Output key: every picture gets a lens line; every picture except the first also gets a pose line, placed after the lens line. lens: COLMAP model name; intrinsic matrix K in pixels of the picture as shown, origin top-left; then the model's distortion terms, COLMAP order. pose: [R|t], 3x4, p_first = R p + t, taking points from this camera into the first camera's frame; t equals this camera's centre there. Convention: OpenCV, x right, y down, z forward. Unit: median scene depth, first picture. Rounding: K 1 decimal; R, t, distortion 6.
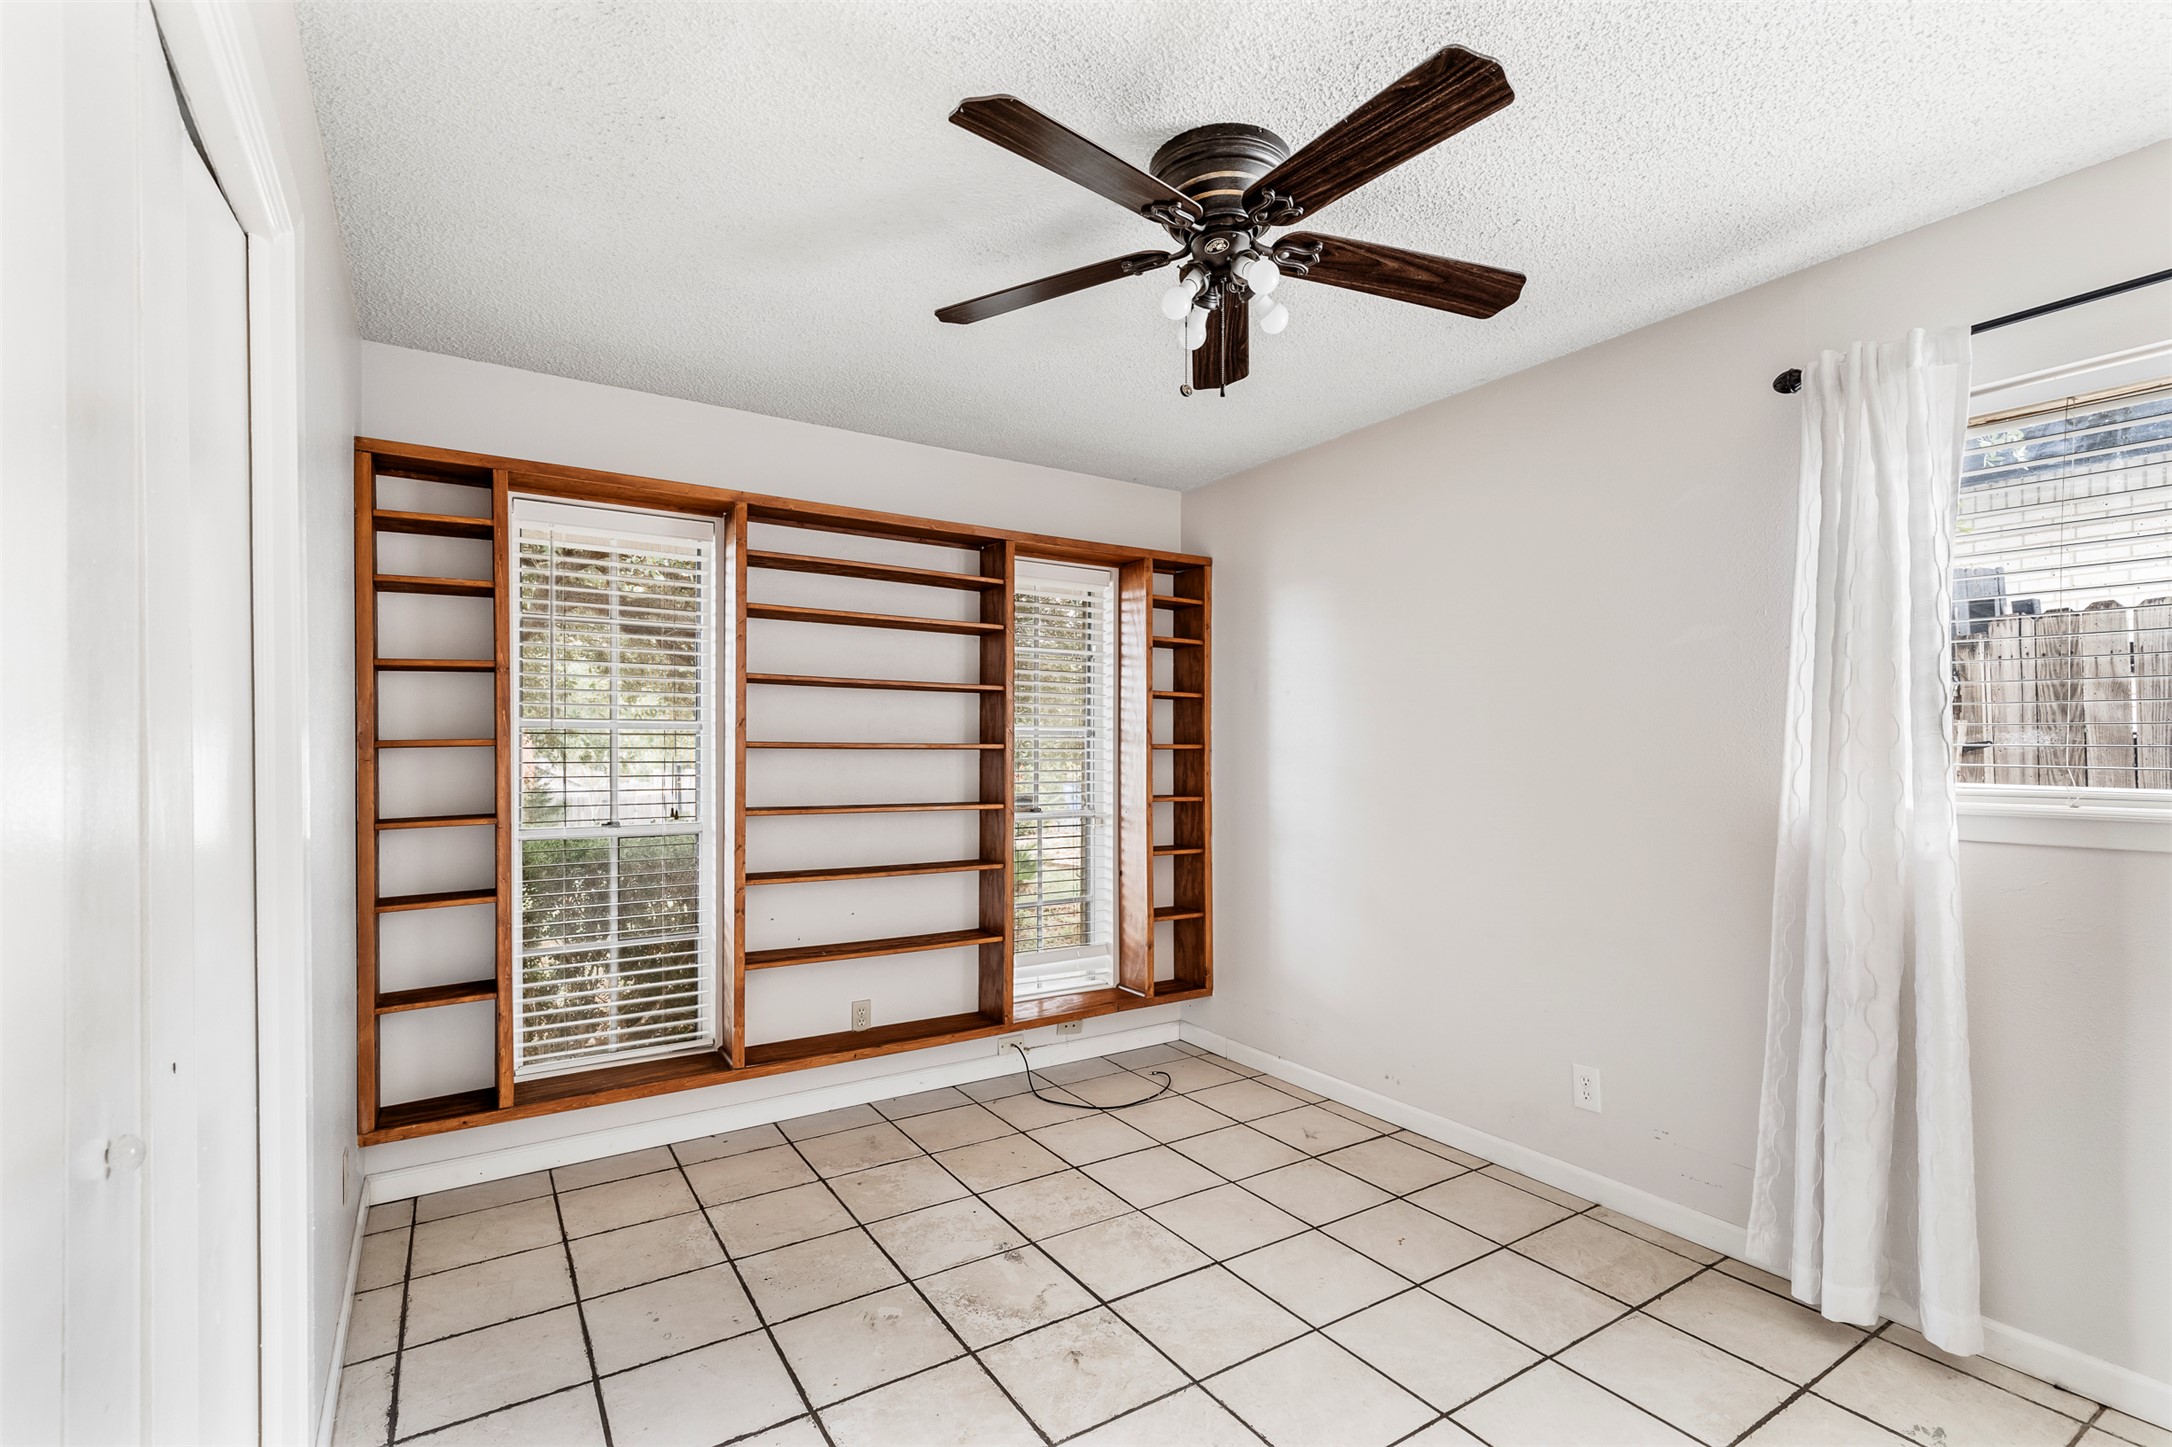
lens RADIAL K [[994.0, 0, 1106.3], [0, 994.0, 739.9], [0, 0, 1]] dist [0.016573, -0.000835]
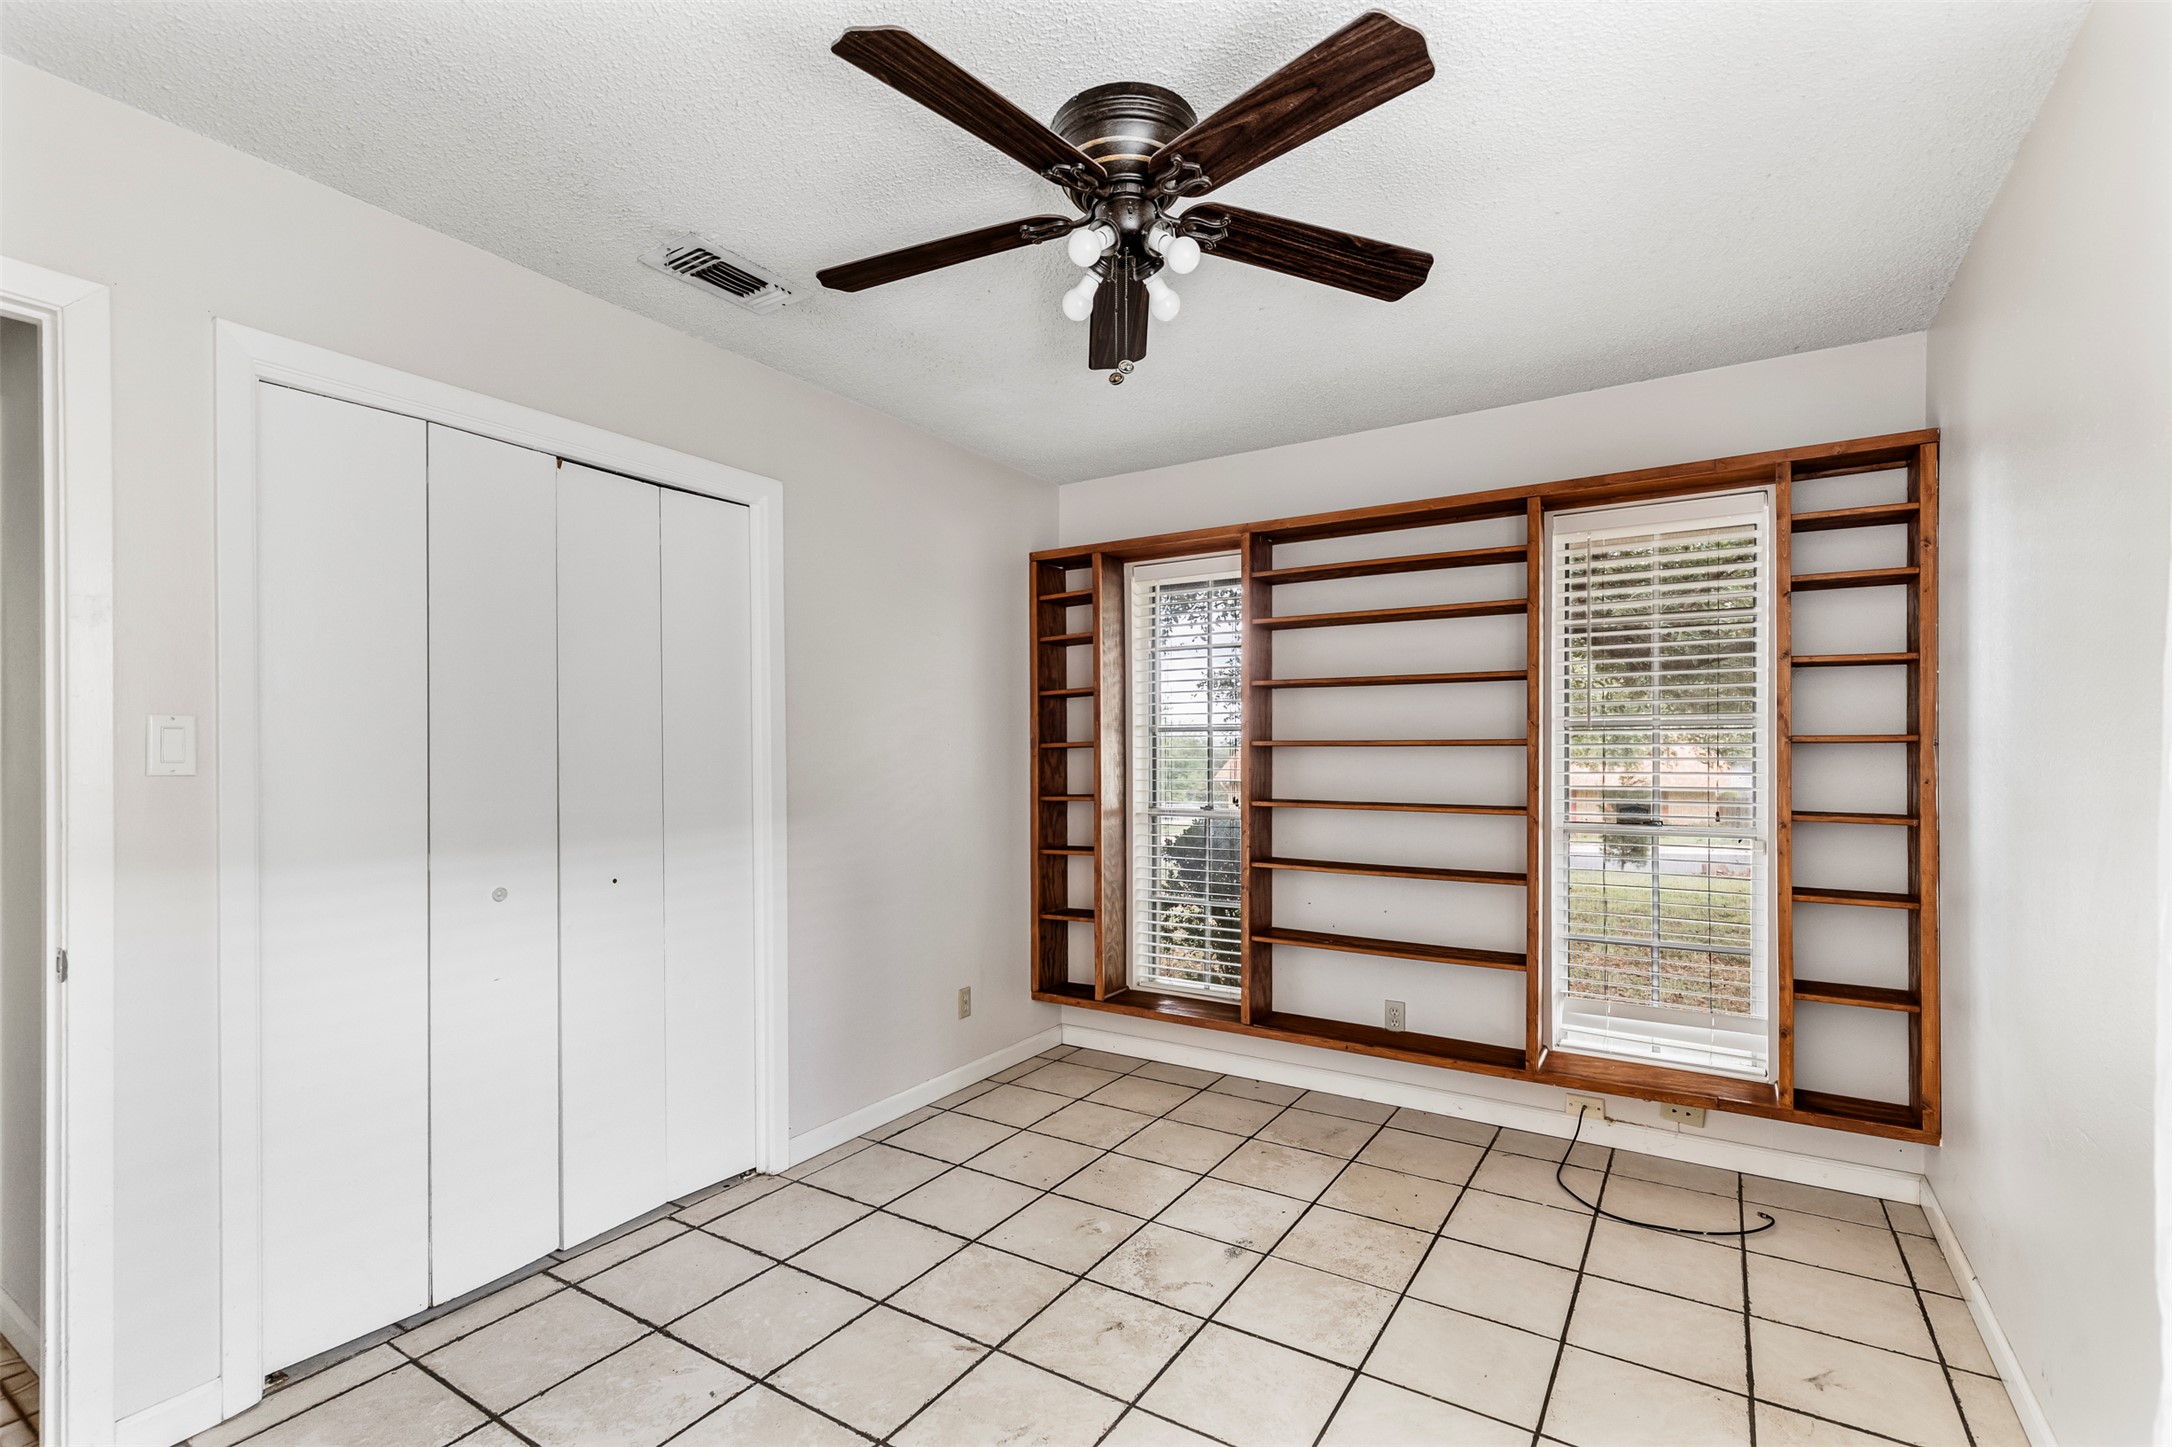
lens RADIAL K [[994.0, 0, 1102.7], [0, 994.0, 742.2], [0, 0, 1]] dist [0.016573, -0.000835]
pose [[0.410492, -0.013858, -0.911759, 0.571239], [0.013514, 0.999867, -0.009113, 0.010817], [0.911764, -0.008581, 0.410625, 0.351129]]
